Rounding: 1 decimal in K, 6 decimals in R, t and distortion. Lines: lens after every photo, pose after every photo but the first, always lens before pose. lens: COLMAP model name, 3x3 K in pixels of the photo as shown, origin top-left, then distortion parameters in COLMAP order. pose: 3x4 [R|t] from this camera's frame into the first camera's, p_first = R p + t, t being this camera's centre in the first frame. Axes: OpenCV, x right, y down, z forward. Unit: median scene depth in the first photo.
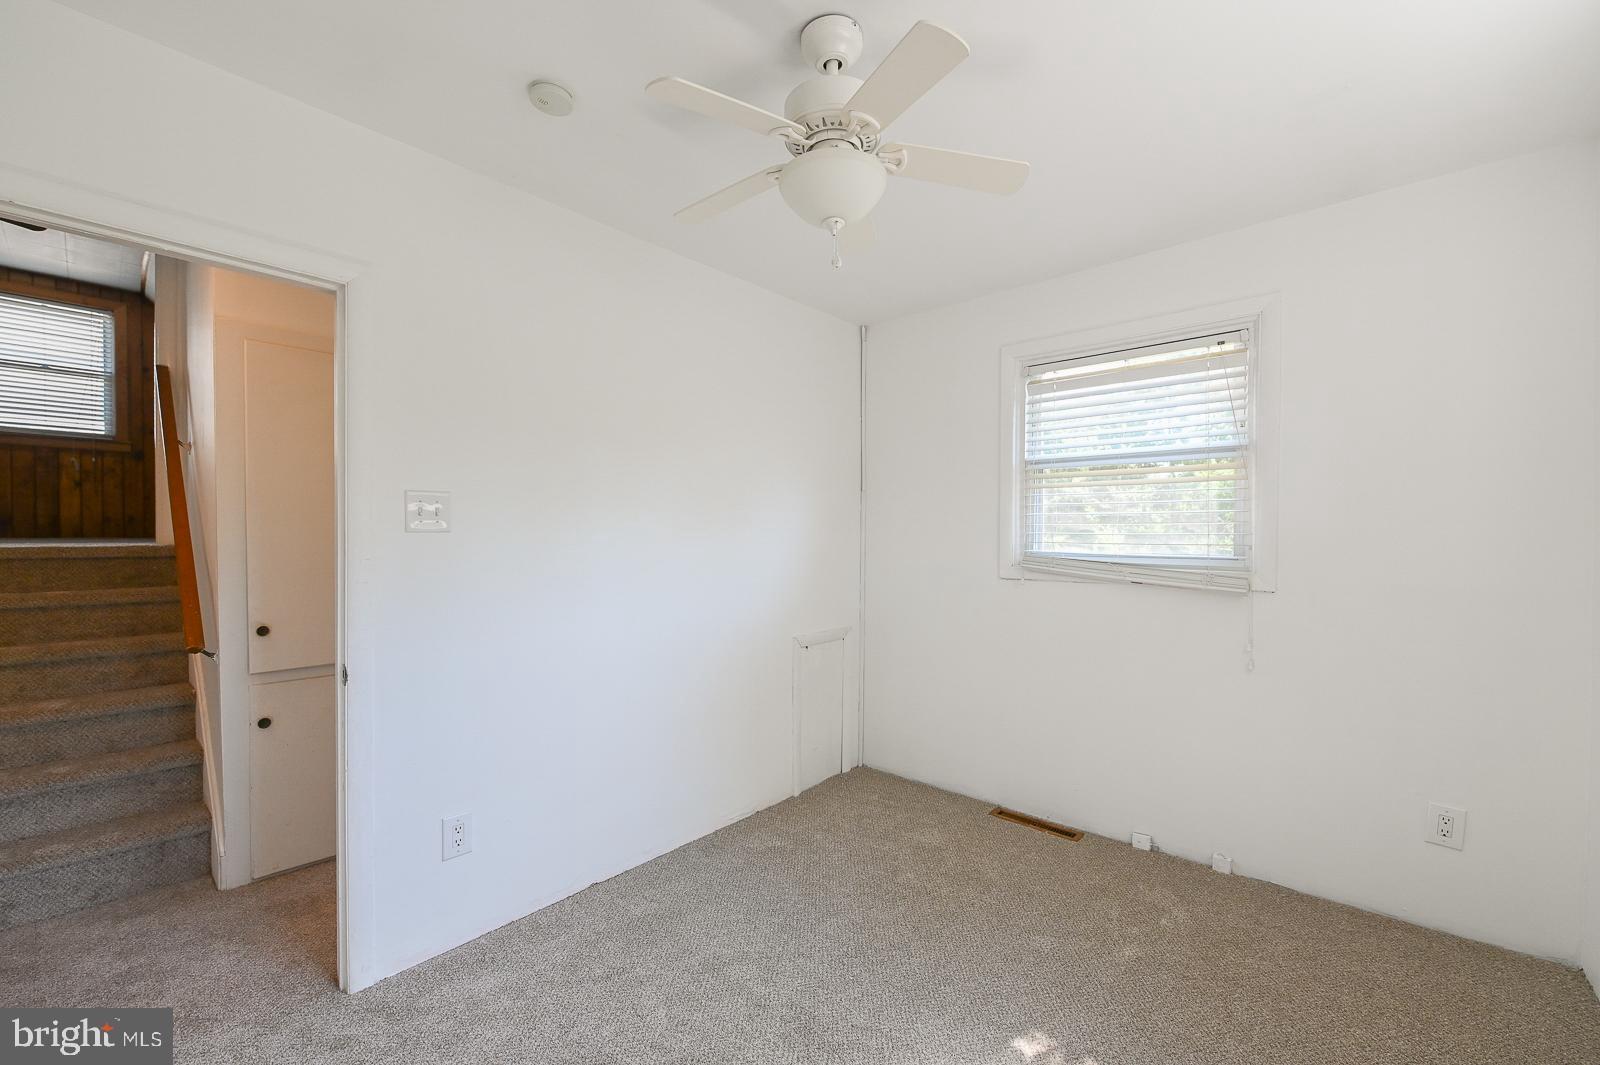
lens RADIAL K [[635.1, 0, 799.9], [0, 635.1, 540.0], [0, 0, 1]] dist [-0.002156, -0.000641]
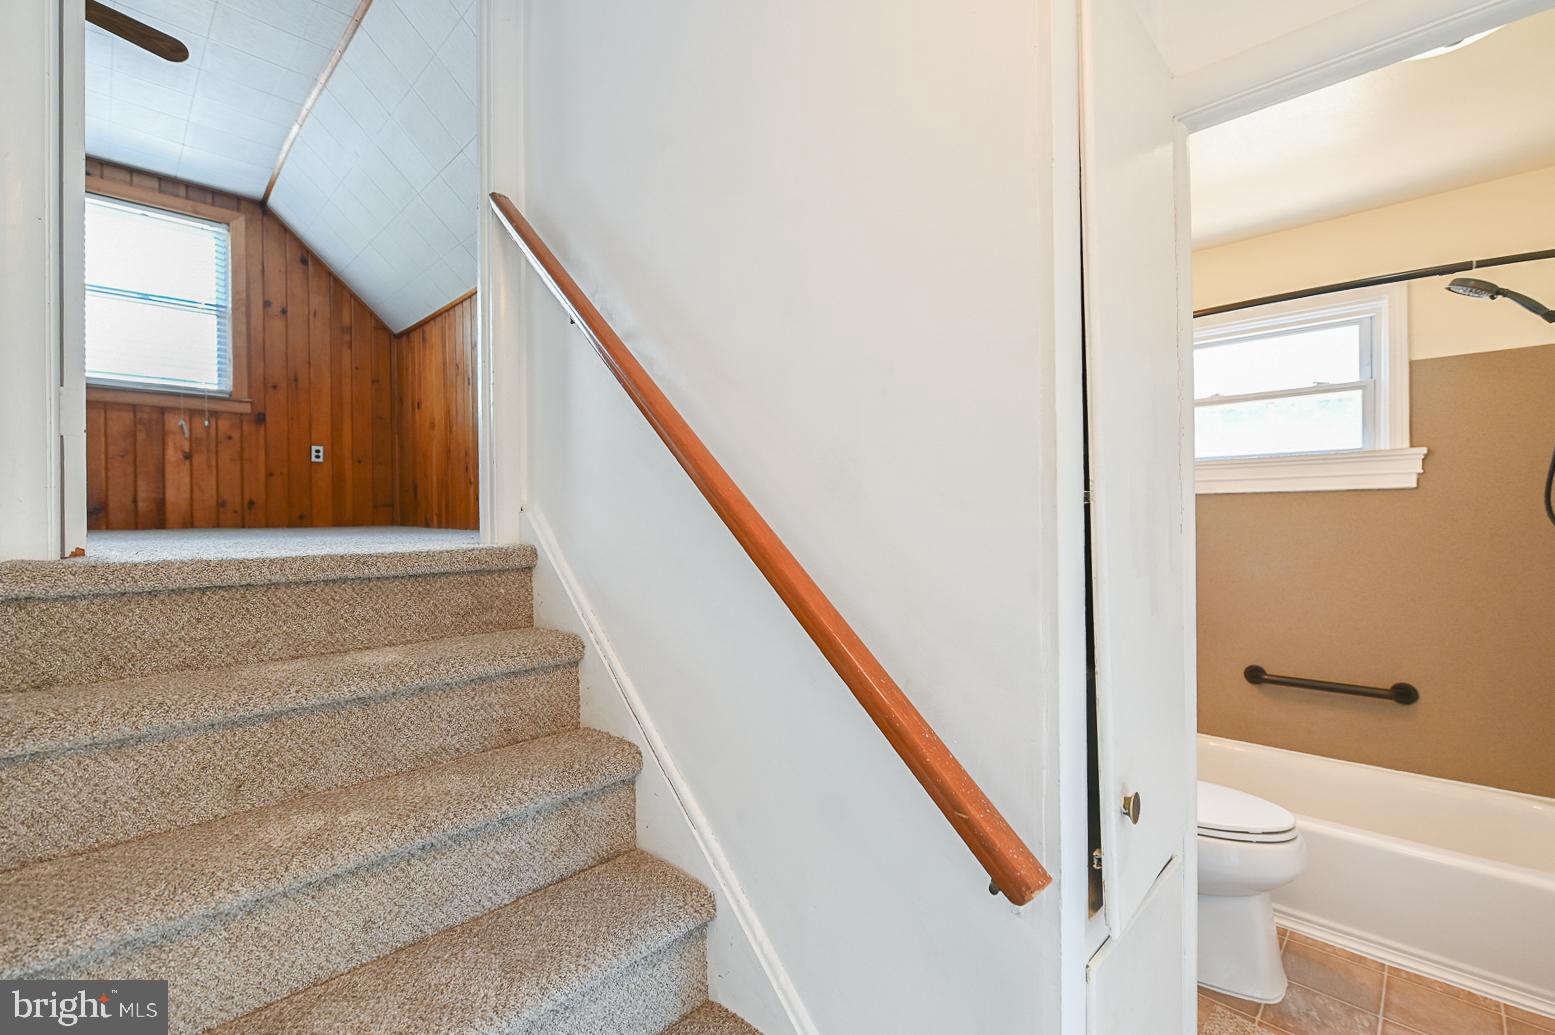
lens RADIAL K [[663.8, 0, 793.8], [0, 663.8, 520.9], [0, 0, 1]] dist [-0.003476, -0.000666]
pose [[0.999182, -0.008925, -0.039440, -0.815962], [0.008823, 0.999957, -0.002773, -0.008743], [0.039463, 0.002423, 0.999218, 0.516777]]
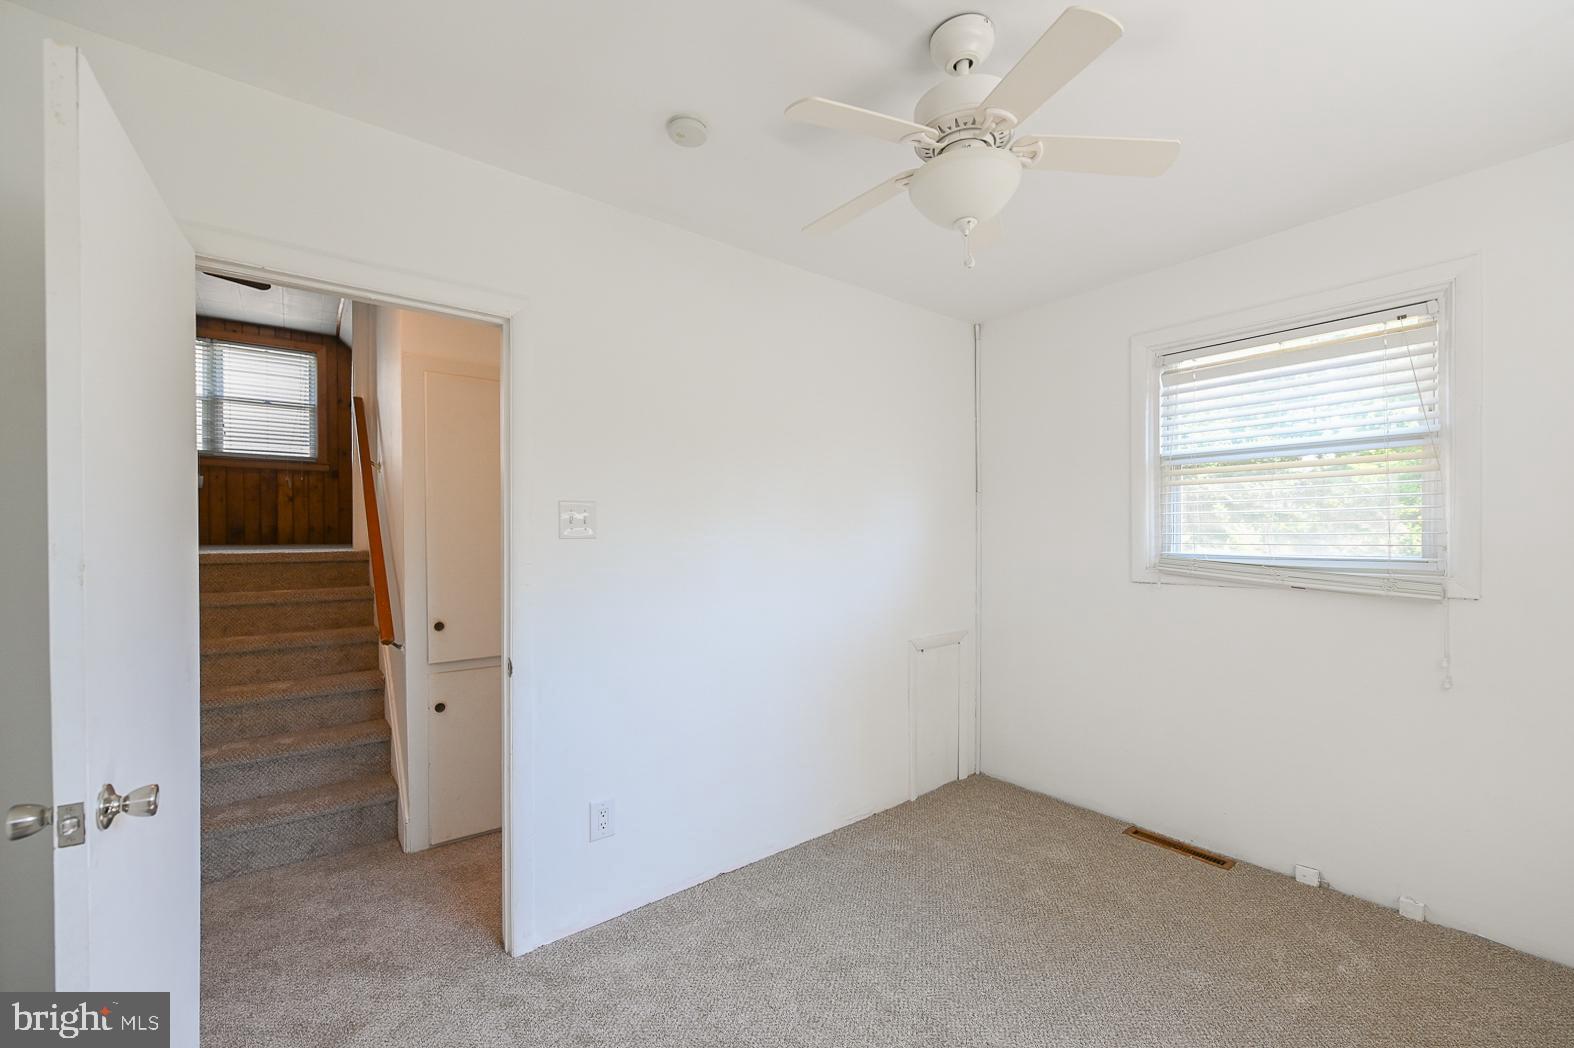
lens RADIAL K [[626.7, 0, 792.8], [0, 626.7, 535.4], [0, 0, 1]] dist [-0.001291, -0.000762]
pose [[0.985598, -0.008897, -0.168870, -0.024231], [0.007134, 0.999914, -0.011043, -0.002030], [0.168954, 0.009680, 0.985576, -0.001198]]
